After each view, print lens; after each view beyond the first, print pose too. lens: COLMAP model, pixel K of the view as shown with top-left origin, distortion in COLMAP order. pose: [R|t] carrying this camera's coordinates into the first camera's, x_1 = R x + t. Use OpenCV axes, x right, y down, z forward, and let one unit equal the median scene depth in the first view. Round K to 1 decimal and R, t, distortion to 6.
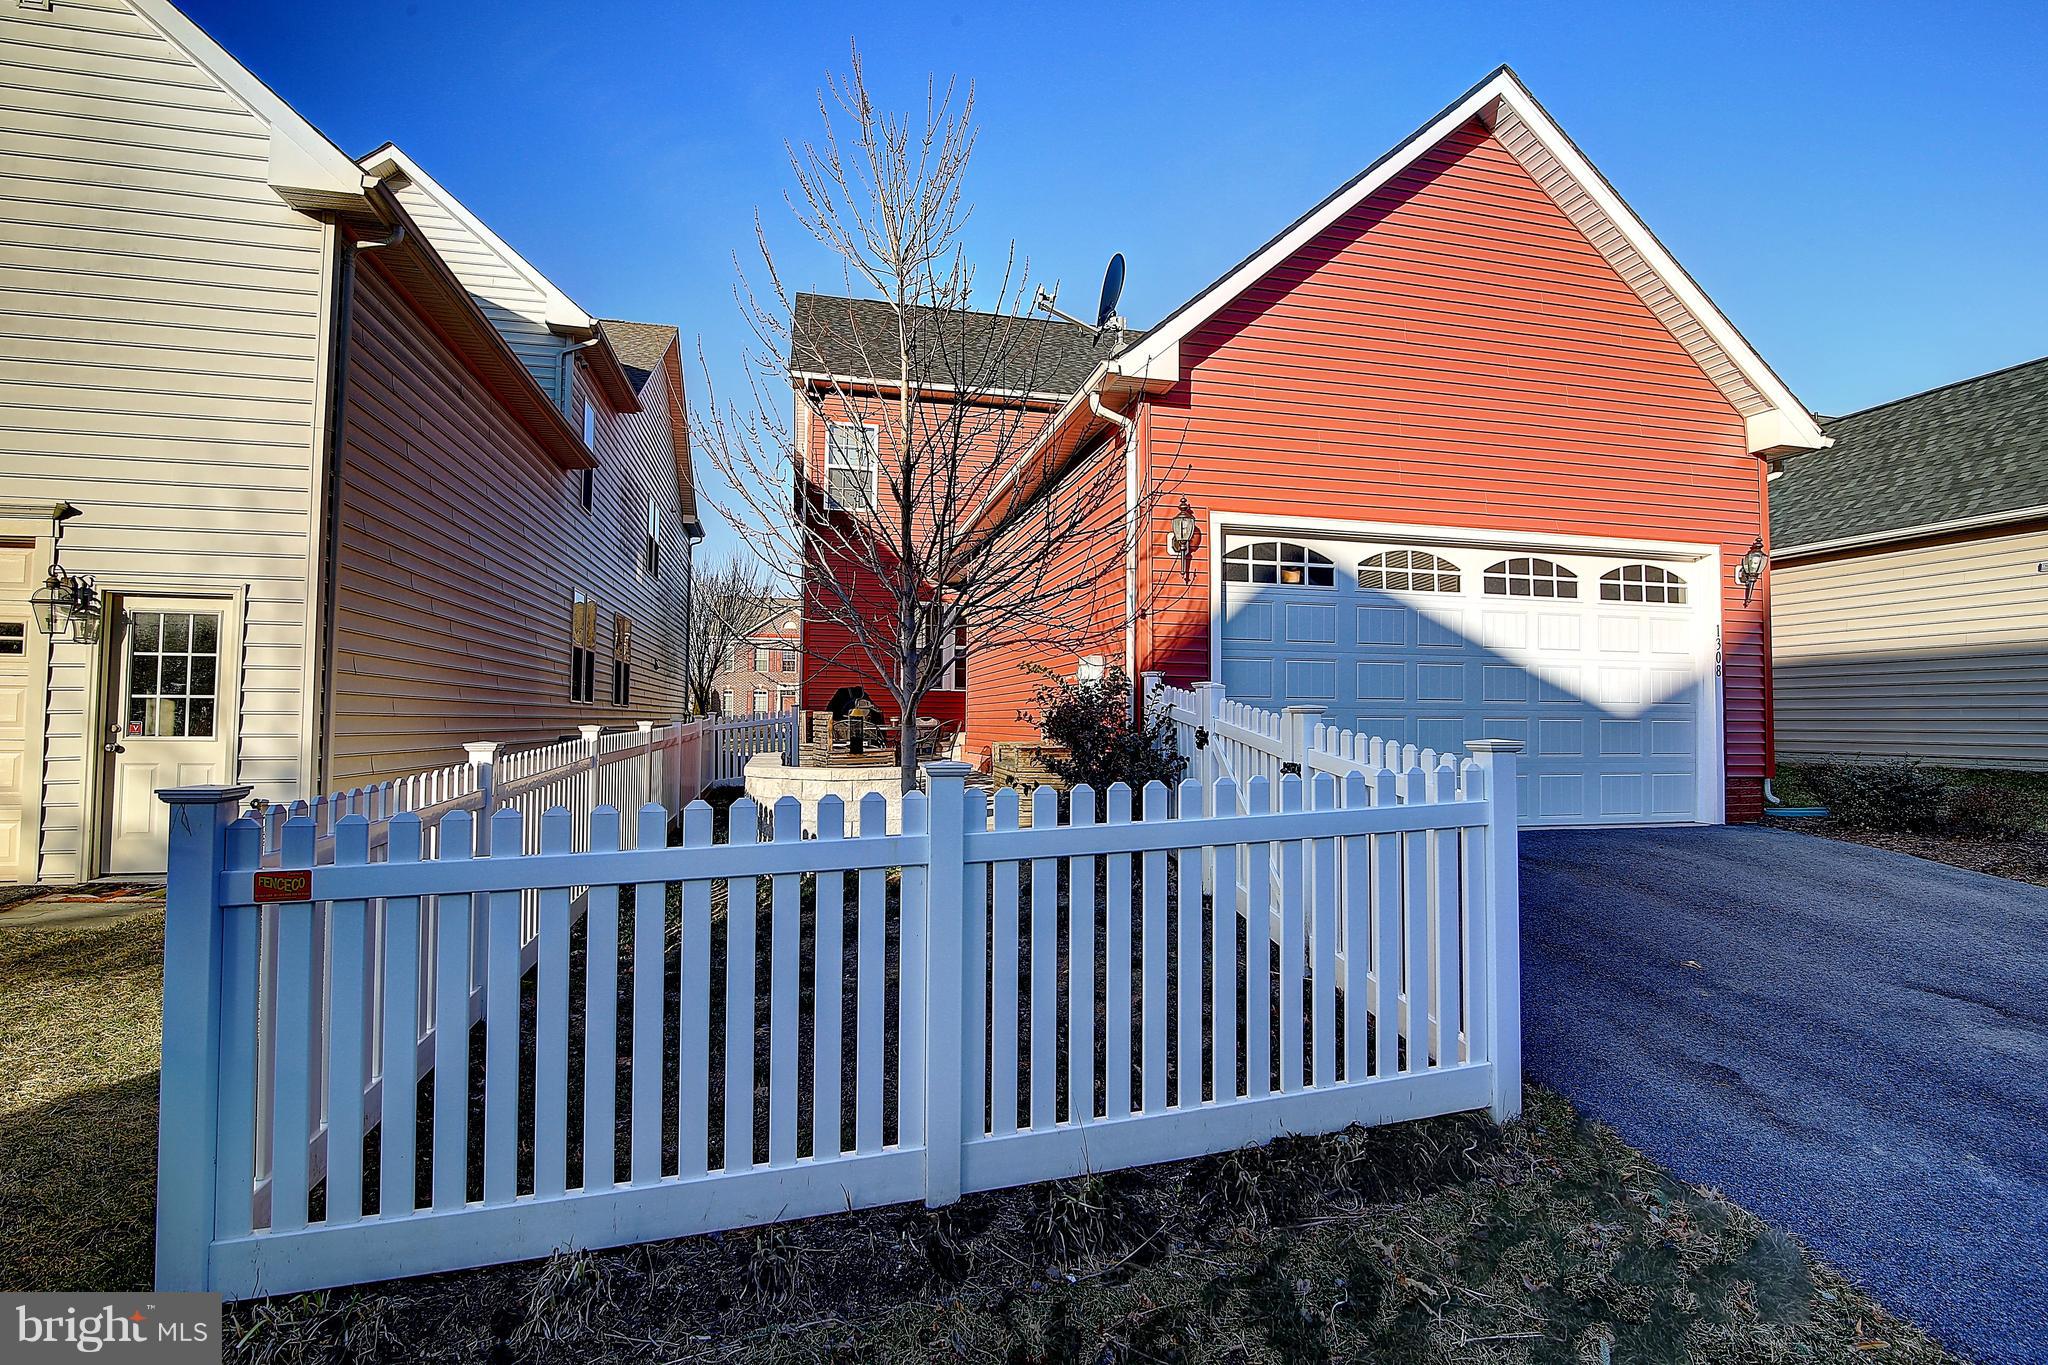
lens RADIAL K [[940.8, 0, 1024.2], [0, 940.8, 680.7], [0, 0, 1]] dist [-0.016781, -0.000213]
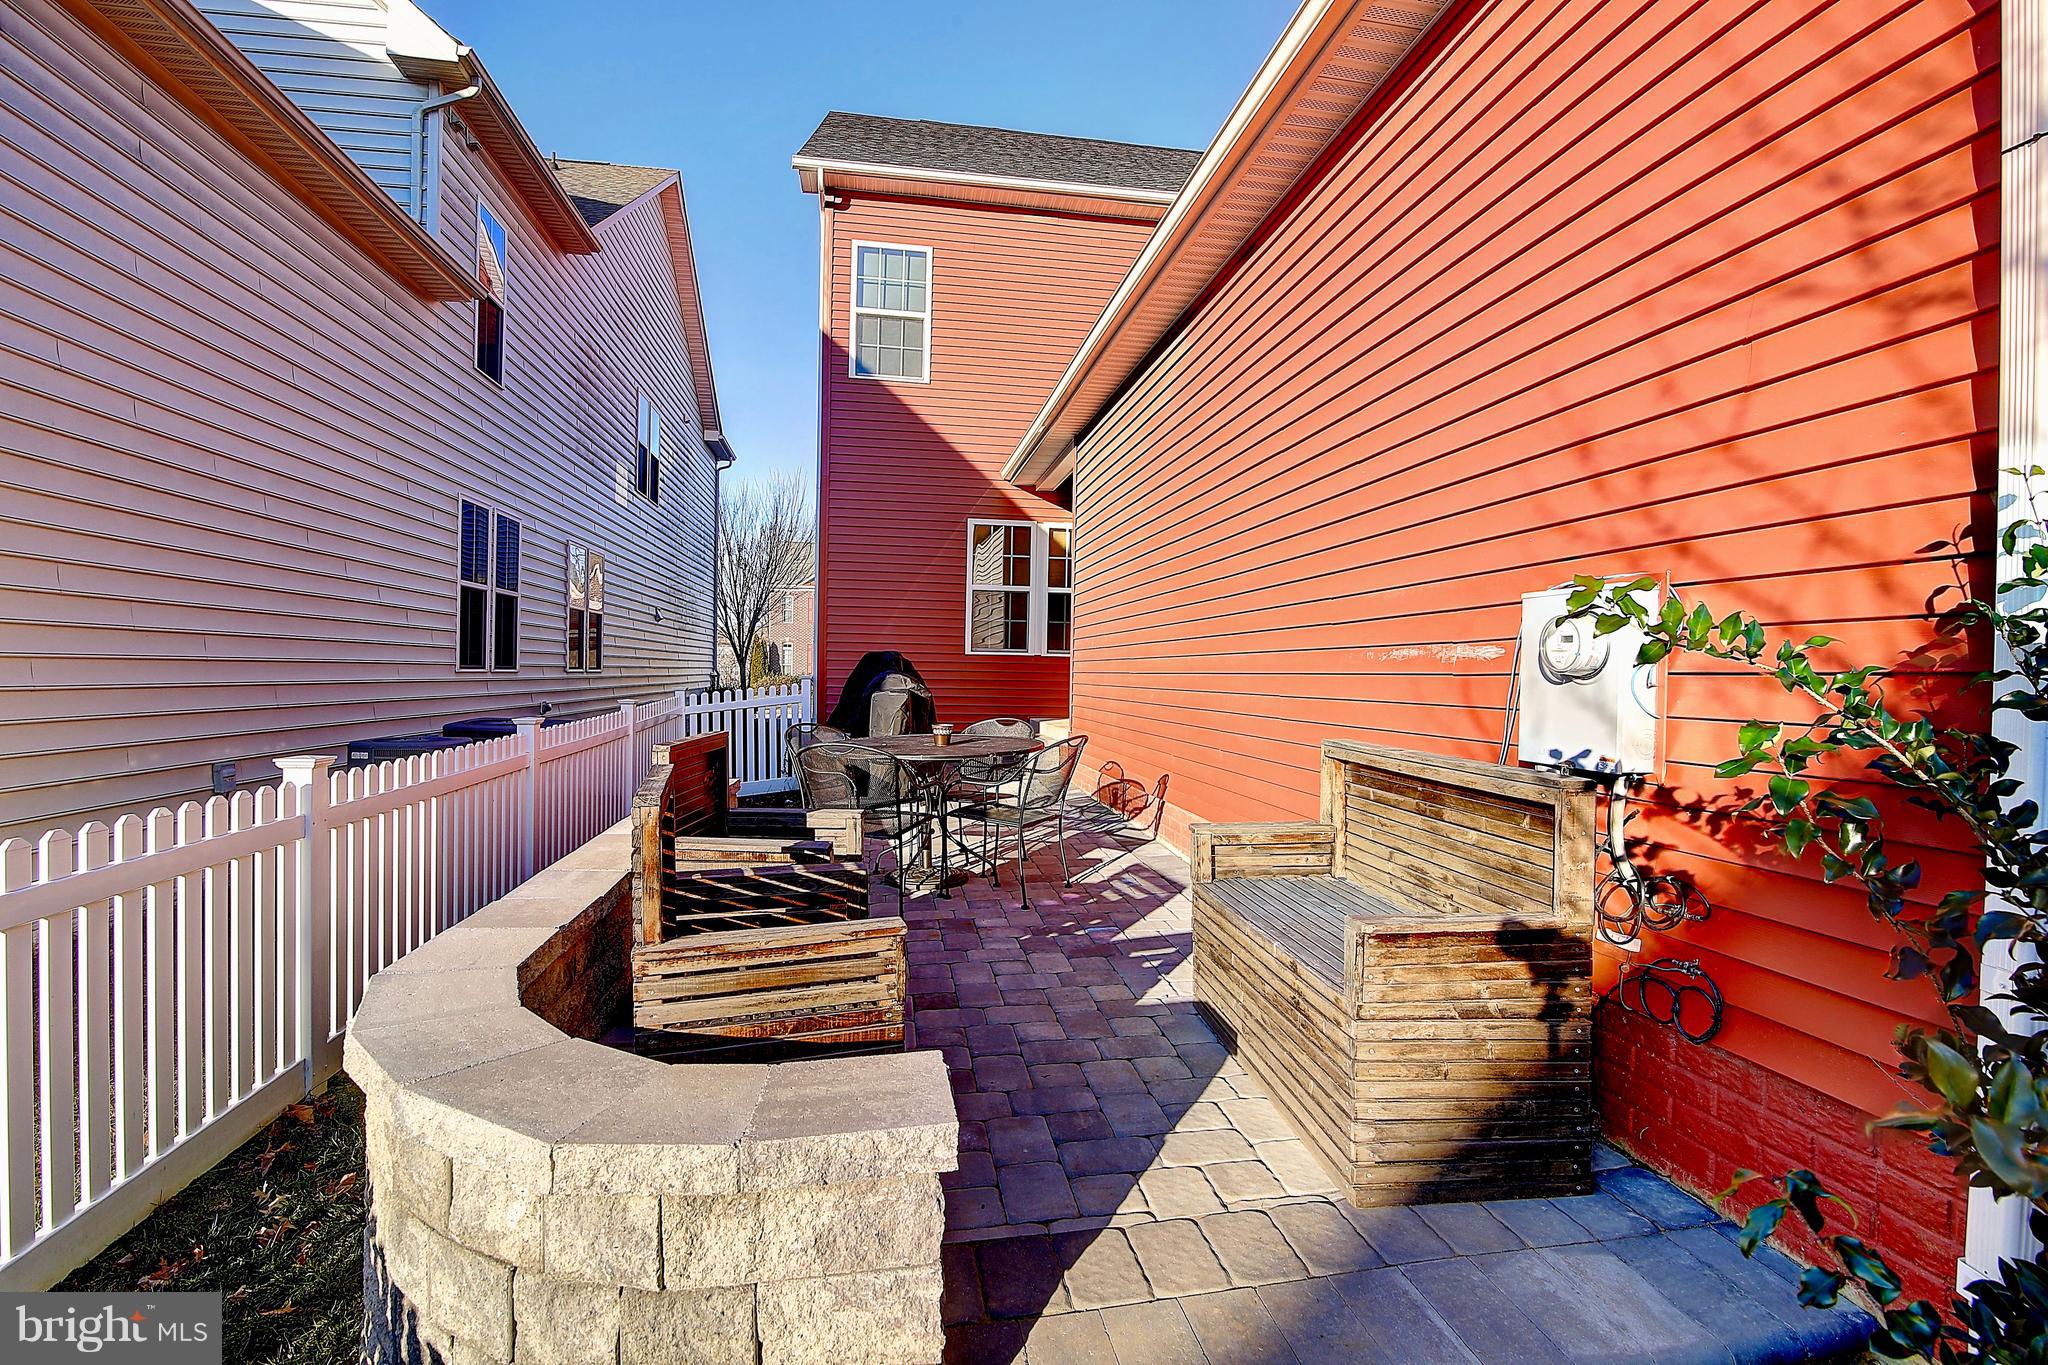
lens RADIAL K [[940.8, 0, 1024.2], [0, 940.8, 680.7], [0, 0, 1]] dist [-0.016781, -0.000213]
pose [[0.996844, 0.010196, -0.078724, -0.037469], [-0.006247, 0.998717, 0.050248, -0.005143], [0.079135, -0.049598, 0.995629, 0.337989]]
